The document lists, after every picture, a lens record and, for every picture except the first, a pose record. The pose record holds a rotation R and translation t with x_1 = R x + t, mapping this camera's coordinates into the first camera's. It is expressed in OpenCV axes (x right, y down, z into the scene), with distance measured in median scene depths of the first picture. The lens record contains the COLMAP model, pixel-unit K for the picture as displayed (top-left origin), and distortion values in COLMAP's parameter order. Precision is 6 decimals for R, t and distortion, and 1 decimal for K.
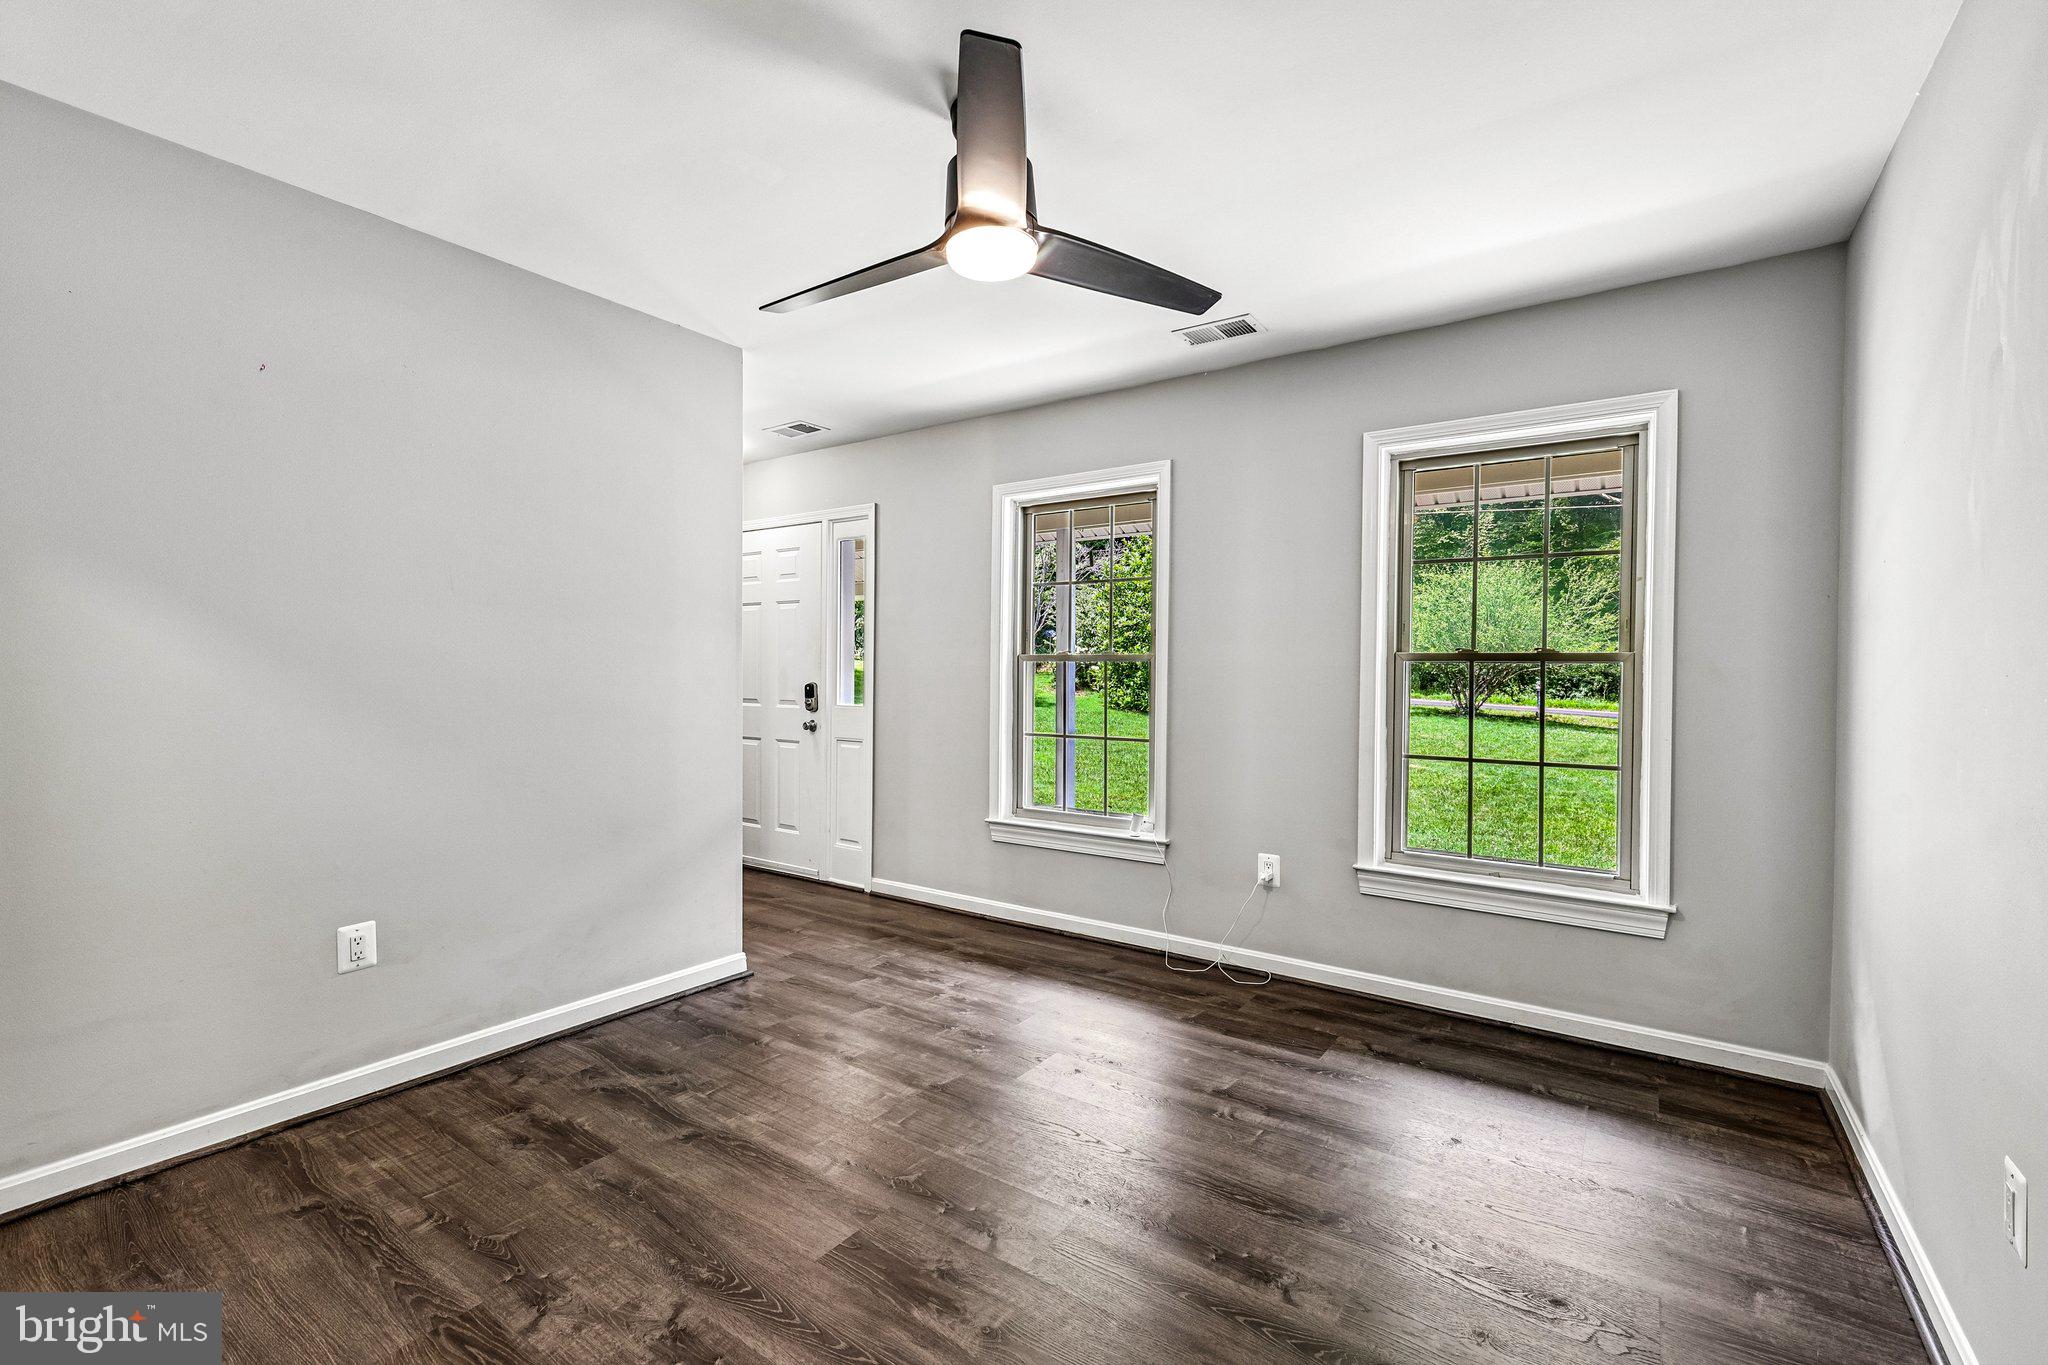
lens RADIAL K [[876.2, 0, 1007.7], [0, 876.2, 679.8], [0, 0, 1]] dist [0.003938, -0.000797]
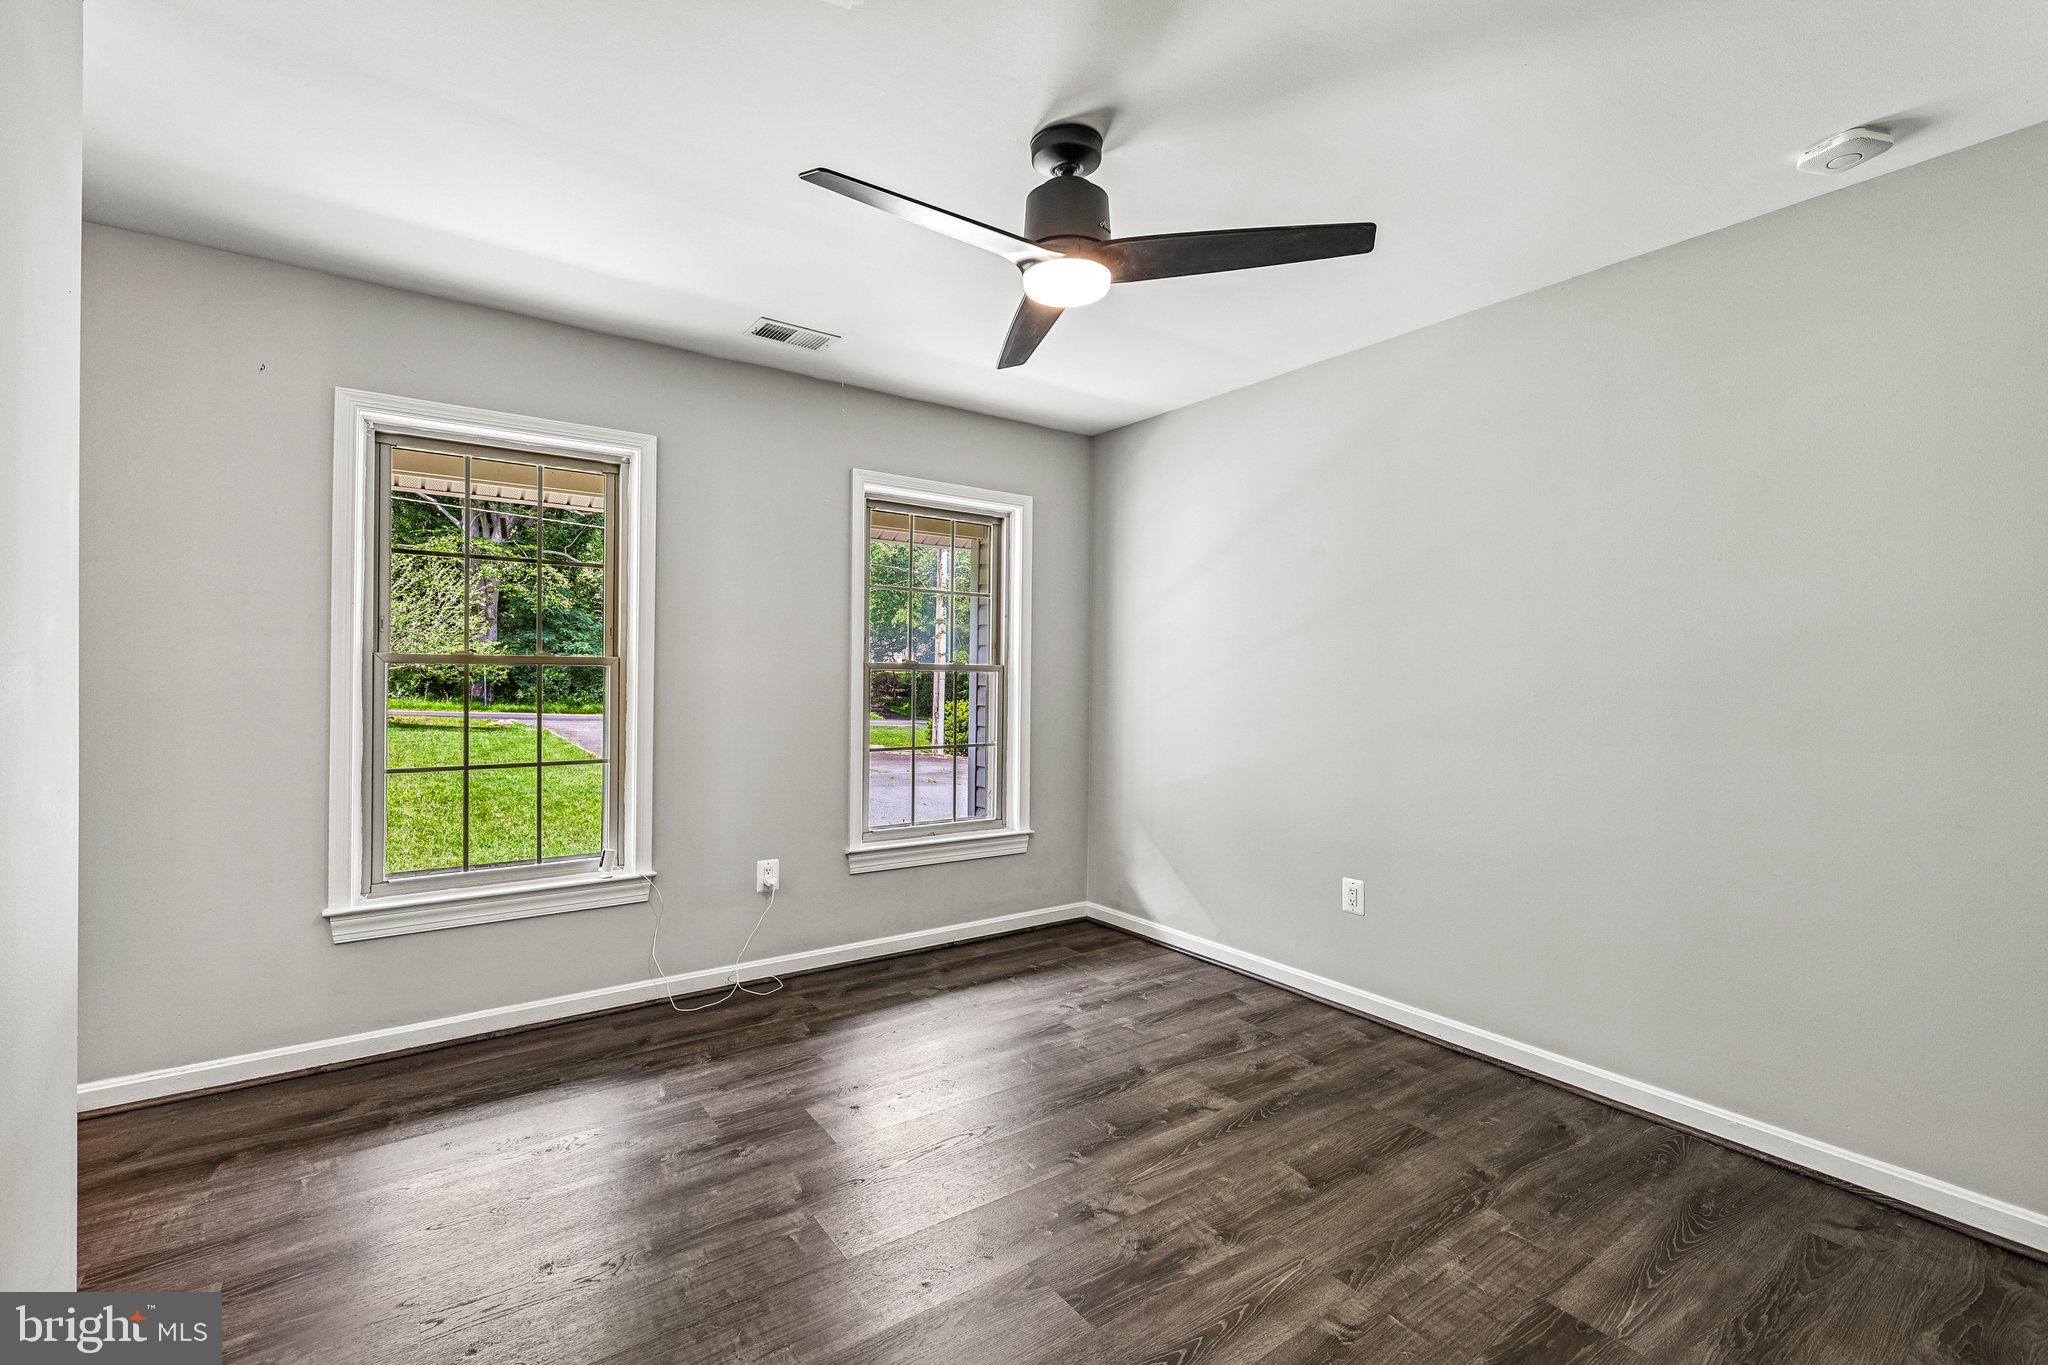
lens RADIAL K [[885.2, 0, 1020.1], [0, 885.2, 684.8], [0, 0, 1]] dist [0.002162, 0.000273]
pose [[0.330219, -0.011084, 0.943839, -0.579703], [0.005893, 0.999936, 0.009681, -0.010909], [-0.943886, 0.002365, 0.330263, 0.400013]]
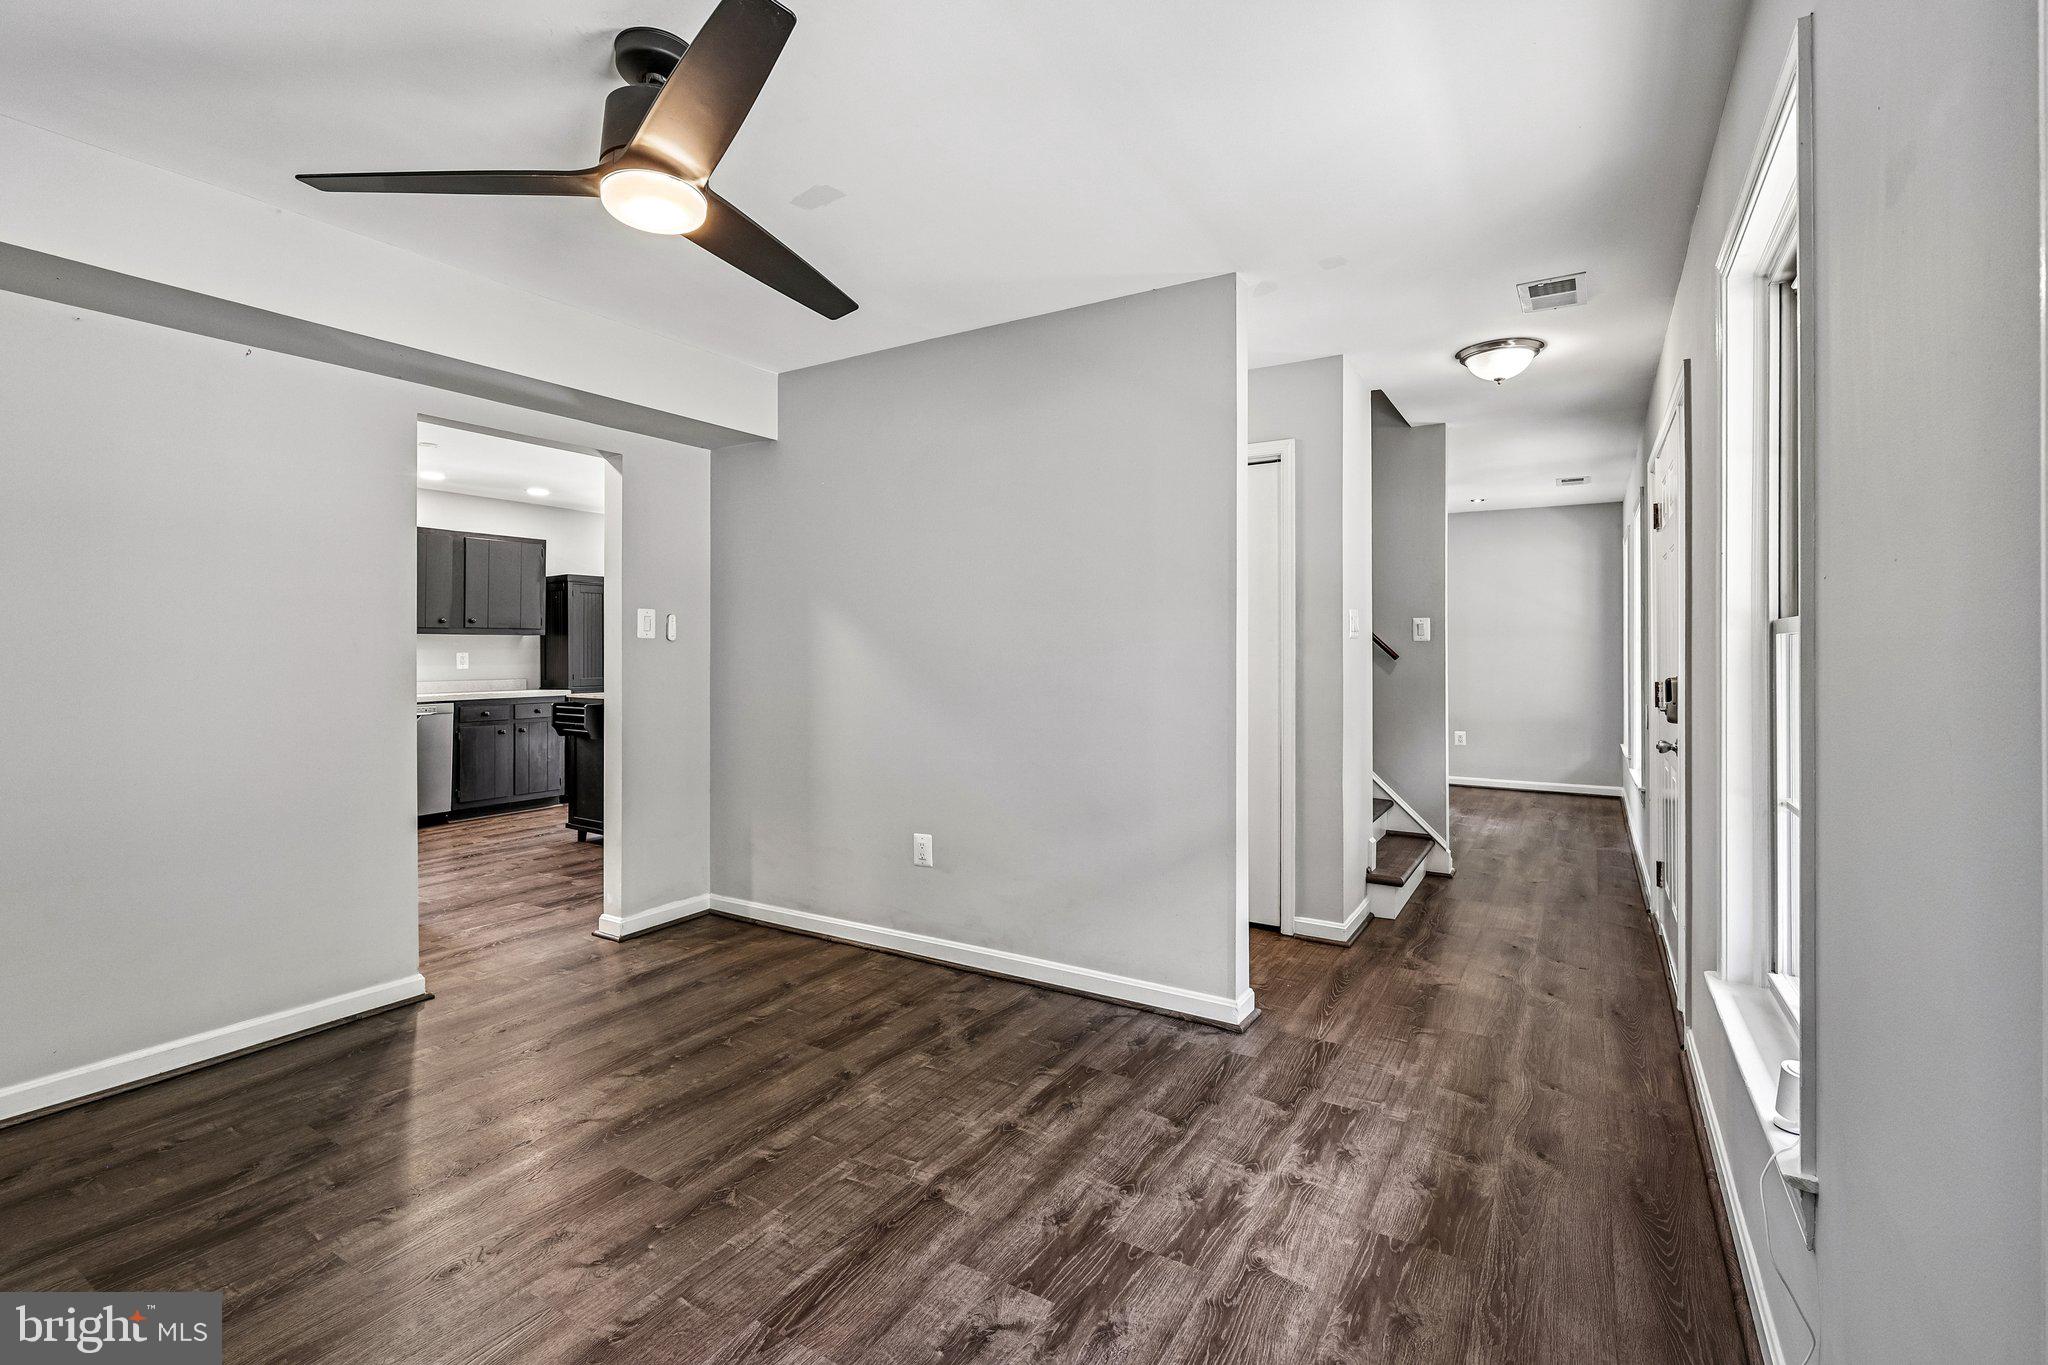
lens RADIAL K [[900.0, 0, 1030.9], [0, 900.0, 646.4], [0, 0, 1]] dist [-0.009345, 0.000157]
pose [[0.087857, -0.011669, -0.996065, 0.534728], [-0.008081, 0.999890, -0.012426, -0.009402], [0.996100, 0.009141, 0.087753, 0.747998]]
